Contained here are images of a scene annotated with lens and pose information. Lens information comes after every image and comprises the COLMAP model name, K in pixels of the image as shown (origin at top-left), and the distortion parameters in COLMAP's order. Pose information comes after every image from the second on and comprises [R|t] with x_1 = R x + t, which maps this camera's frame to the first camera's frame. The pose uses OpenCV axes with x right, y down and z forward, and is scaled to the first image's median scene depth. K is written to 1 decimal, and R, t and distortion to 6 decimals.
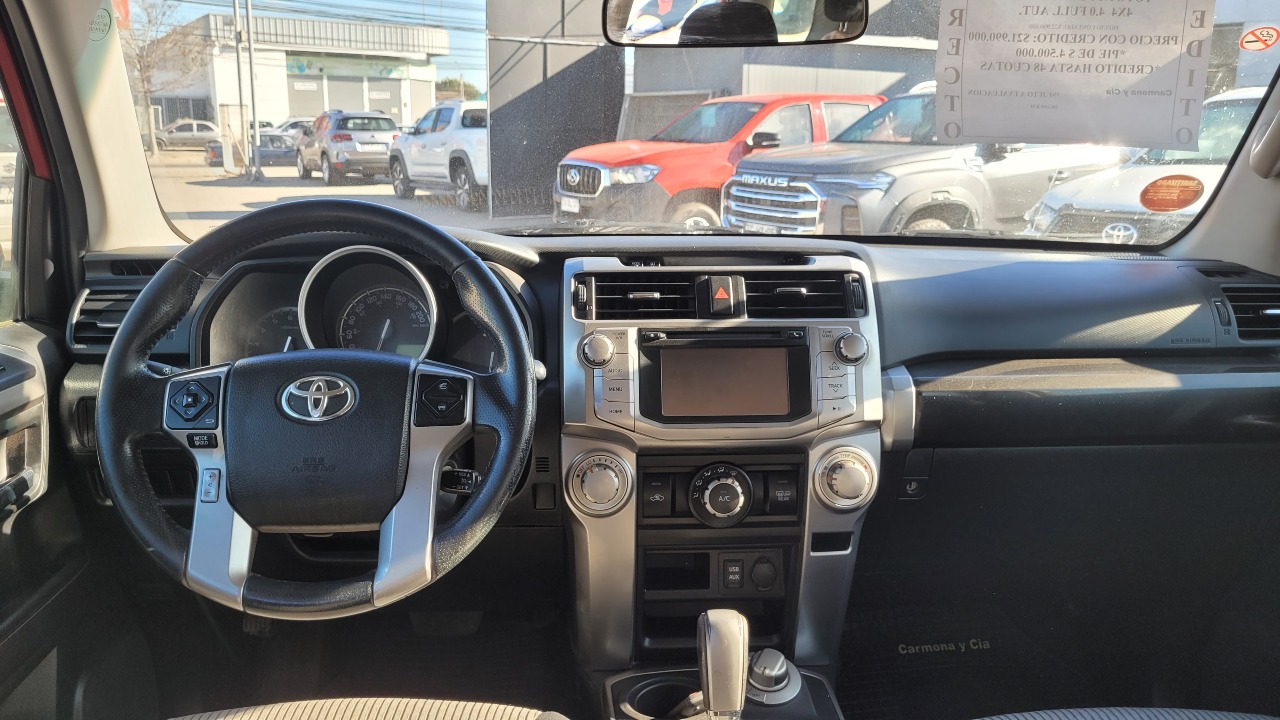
lens RADIAL K [[997.7, 0, 642.4], [0, 997.7, 365.4], [0, 0, 1]] dist [0.044306, -0.012526]
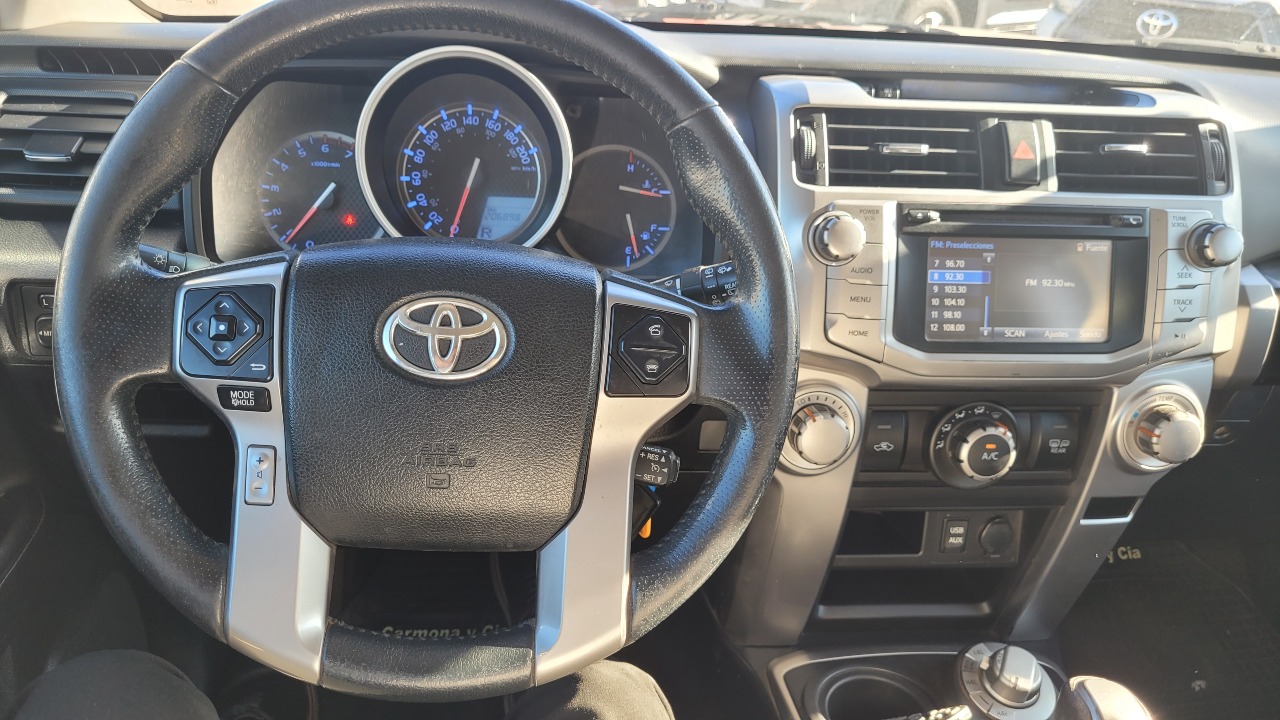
lens RADIAL K [[997.7, 0, 627.2], [0, 997.7, 357.3], [0, 0, 1]] dist [0.044306, -0.012526]
pose [[0.997467, 0.029183, 0.064868, -0.213217], [-0.042710, 0.974986, 0.218126, -0.072494], [-0.056880, -0.220344, 0.973763, 0.354967]]
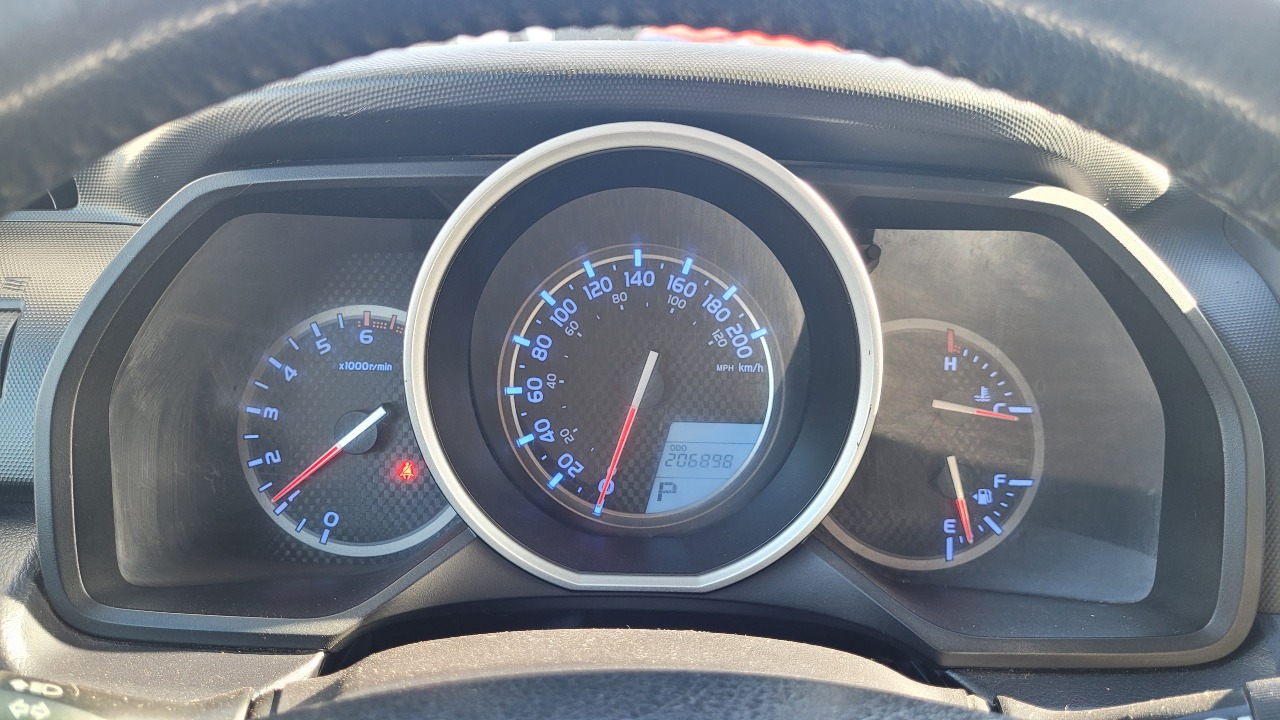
lens RADIAL K [[997.7, 0, 633.9], [0, 997.7, 365.9], [0, 0, 1]] dist [0.044306, -0.012526]
pose [[0.998732, 0.028578, -0.041444, -0.270196], [-0.023757, 0.993368, 0.112497, -0.086375], [0.044384, -0.111370, 0.992787, 0.730400]]
